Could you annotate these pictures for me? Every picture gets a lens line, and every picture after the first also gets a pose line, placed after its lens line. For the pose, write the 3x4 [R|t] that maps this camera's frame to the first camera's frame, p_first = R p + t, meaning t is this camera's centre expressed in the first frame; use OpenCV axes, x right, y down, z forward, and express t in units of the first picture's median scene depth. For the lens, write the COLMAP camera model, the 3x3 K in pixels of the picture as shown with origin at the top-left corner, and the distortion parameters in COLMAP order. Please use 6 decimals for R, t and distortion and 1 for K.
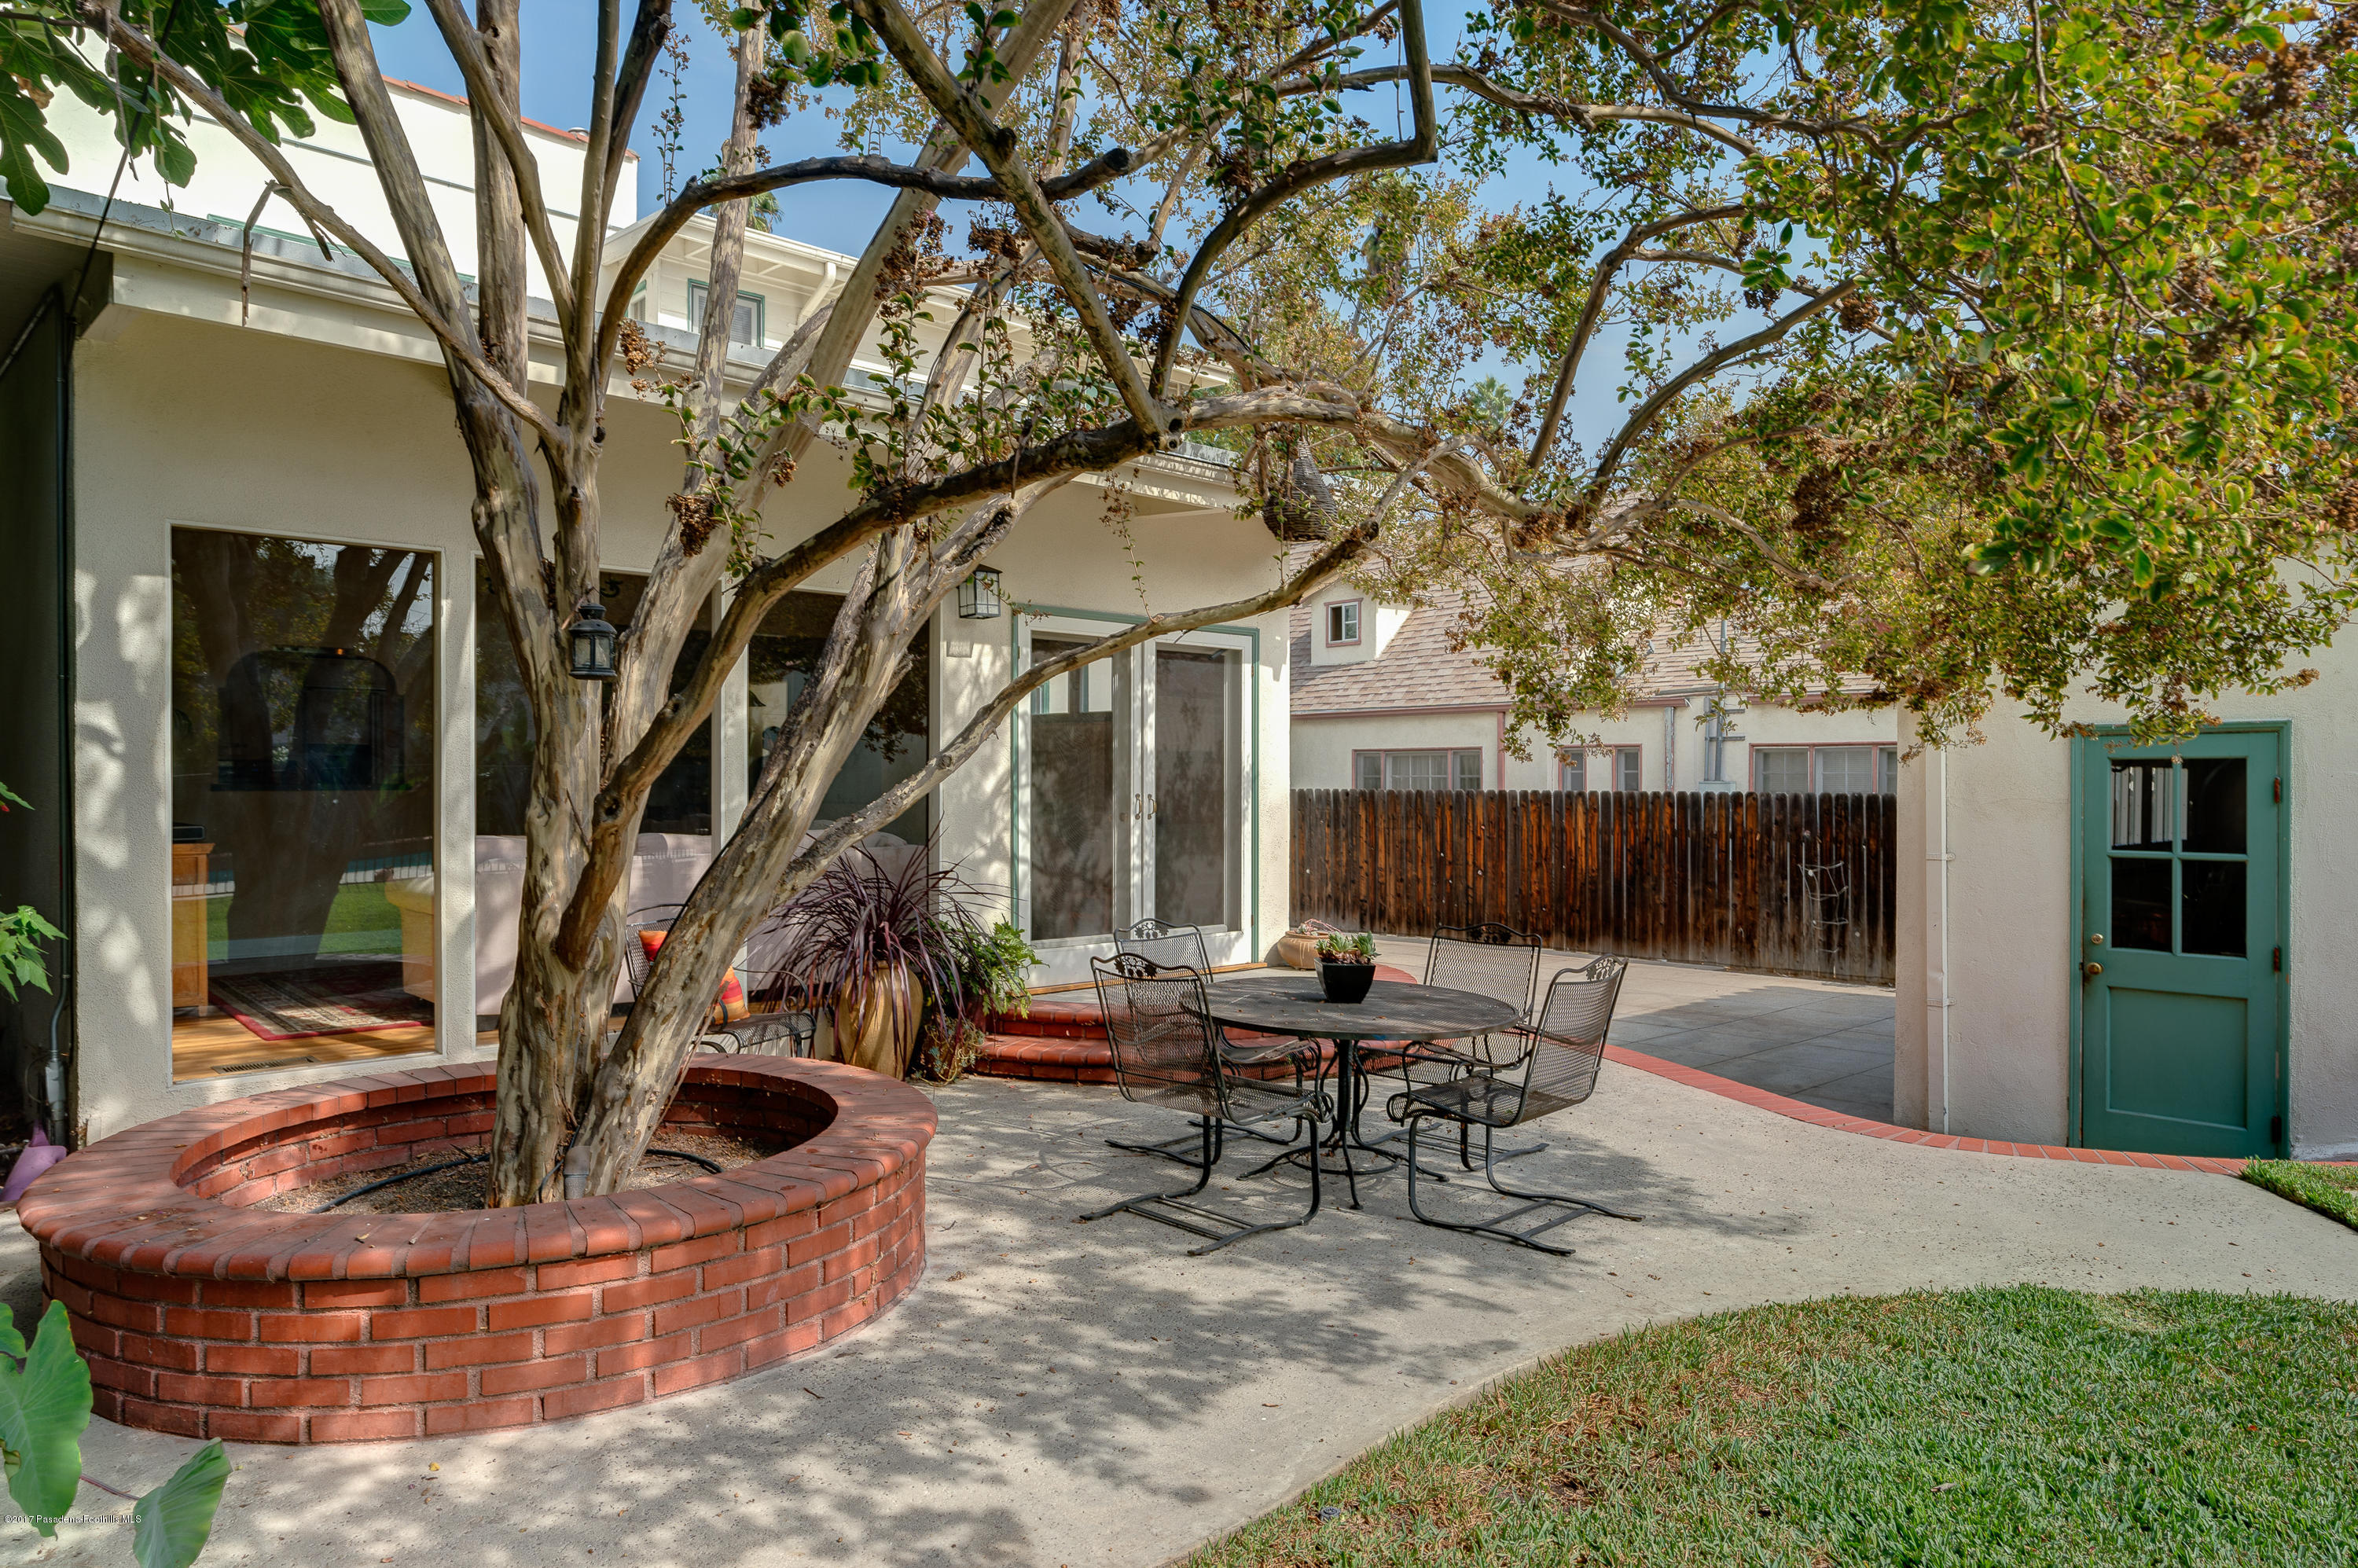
lens RADIAL K [[1480.2, 0, 1166.6], [0, 1480.2, 788.6], [0, 0, 1]] dist [-0.004924, 0.004462]
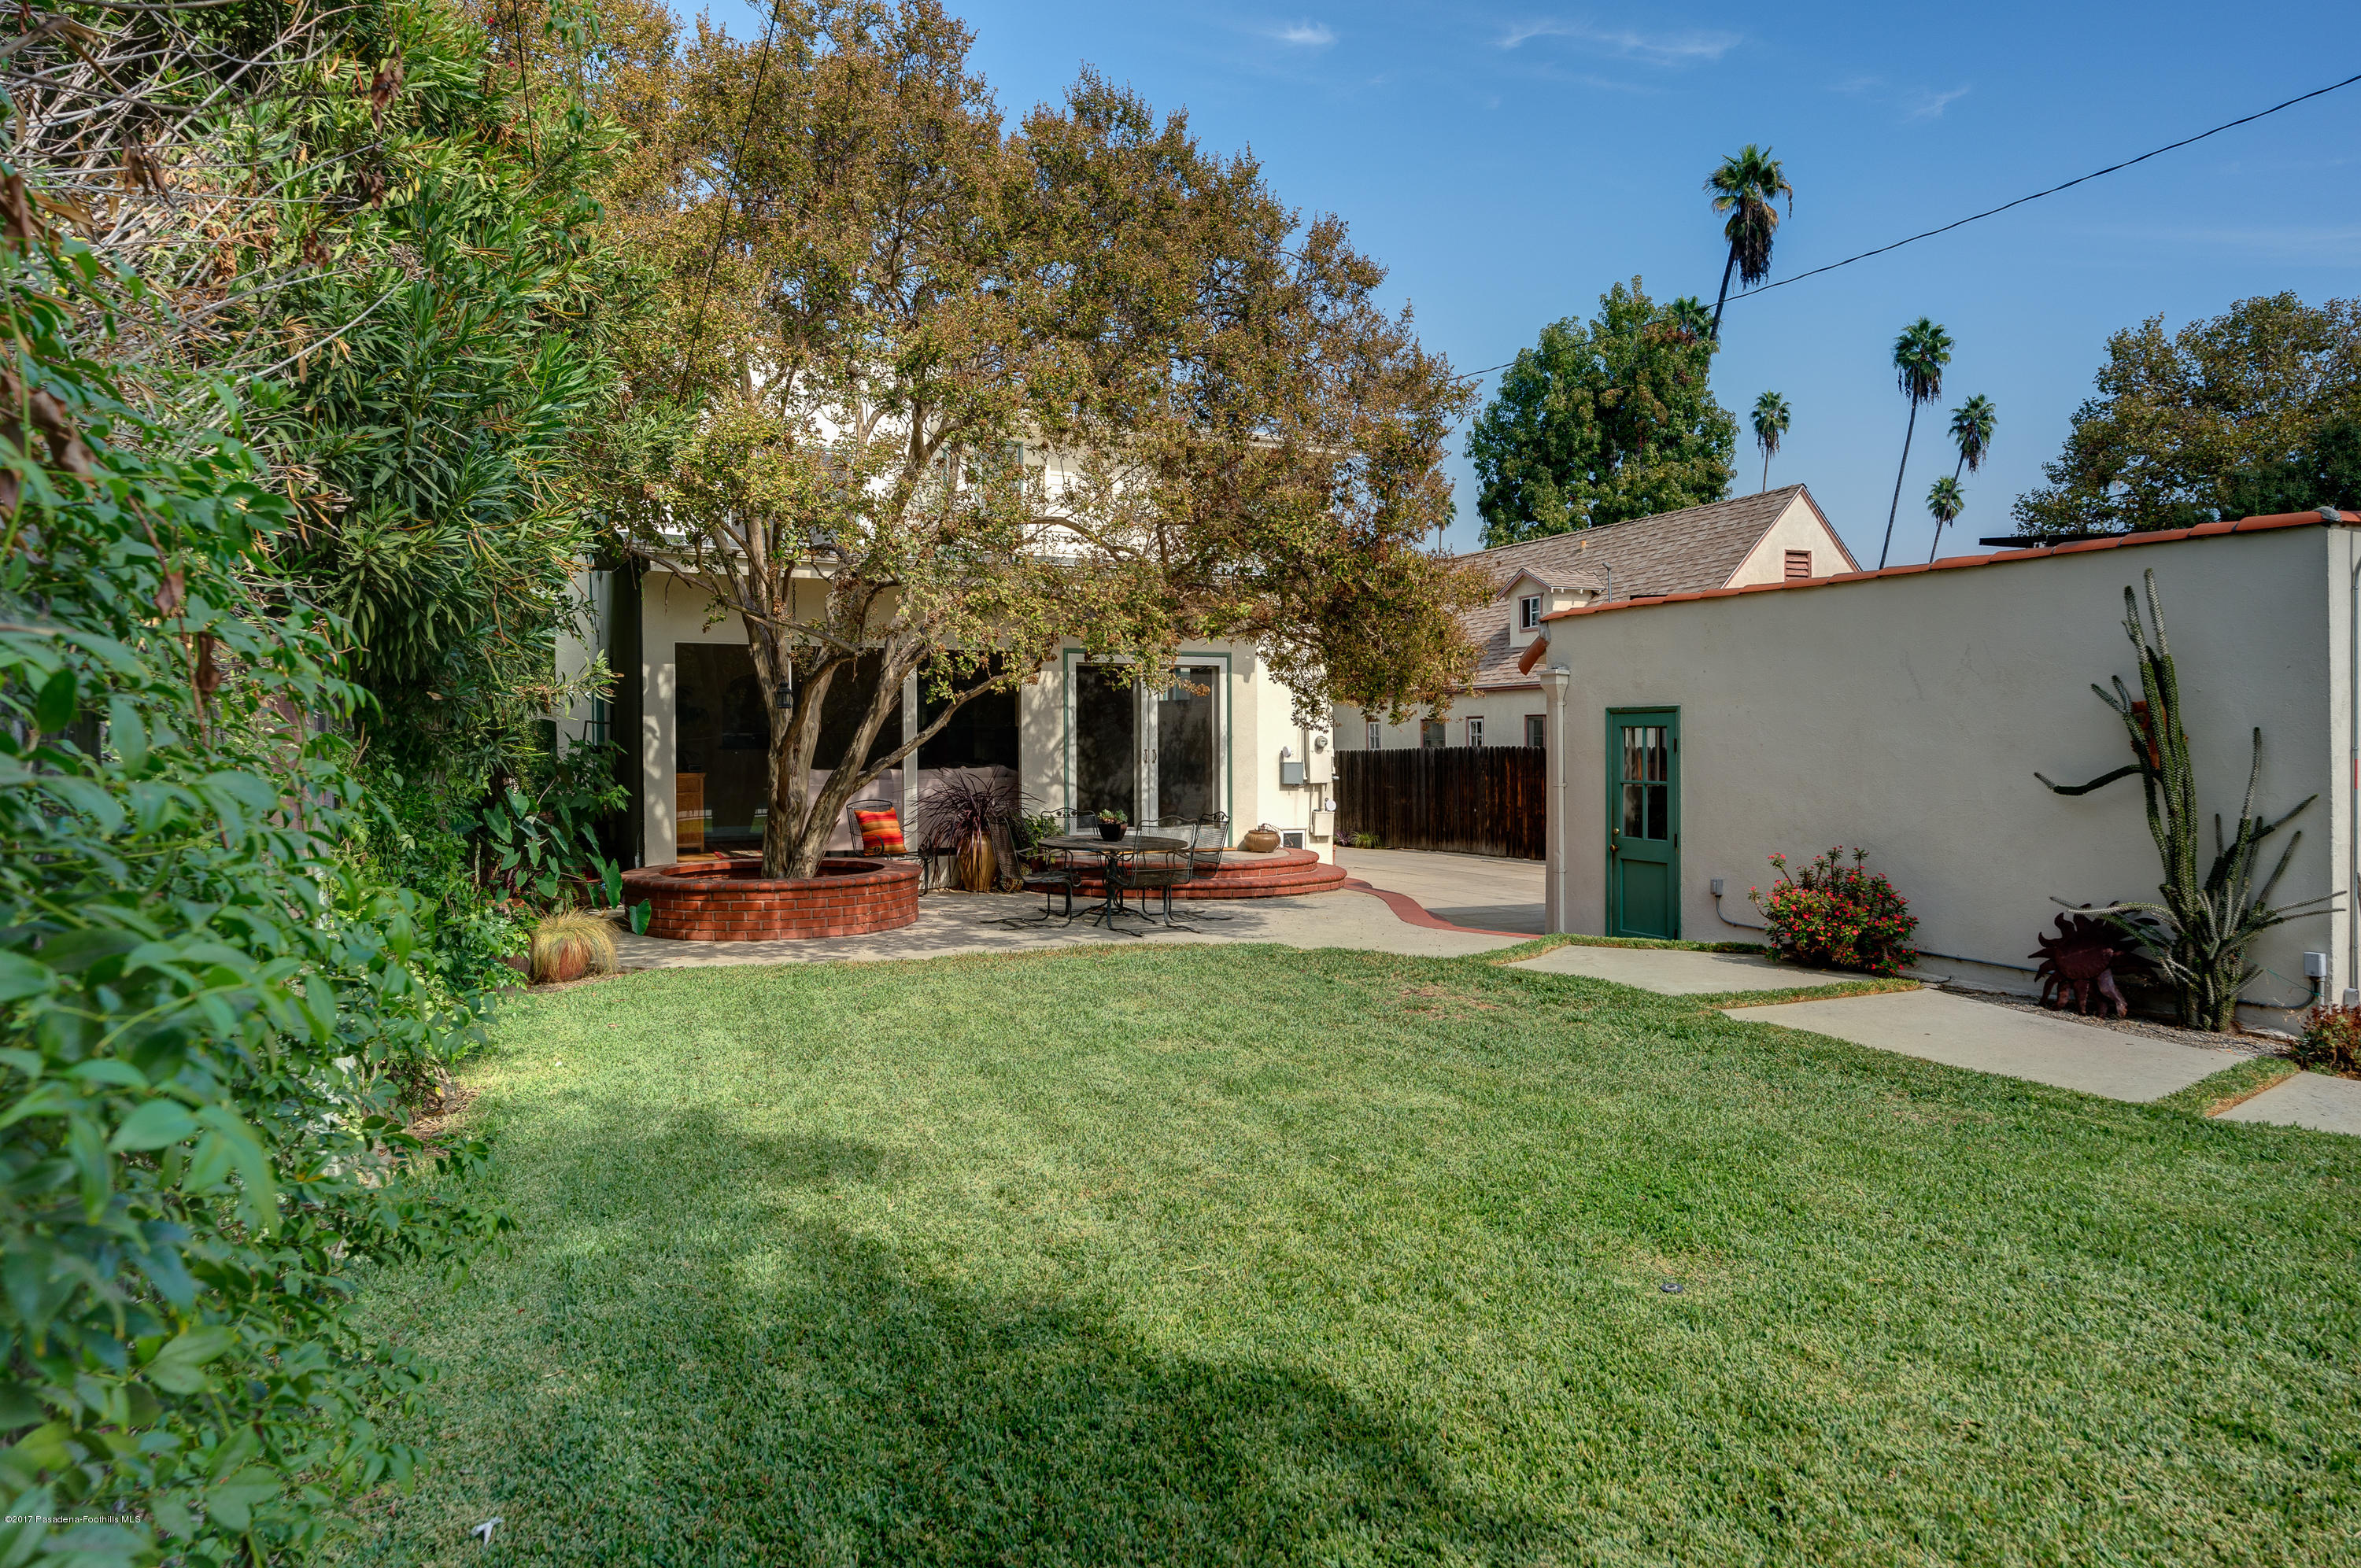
lens RADIAL K [[1633.5, 0, 1184.5], [0, 1633.5, 776.8], [0, 0, 1]] dist [0.012872, 0.002254]
pose [[0.934529, 0.002358, -0.355880, 0.782802], [0.003890, 0.999851, 0.016841, 0.004022], [0.355867, -0.017123, 0.934380, -0.900382]]
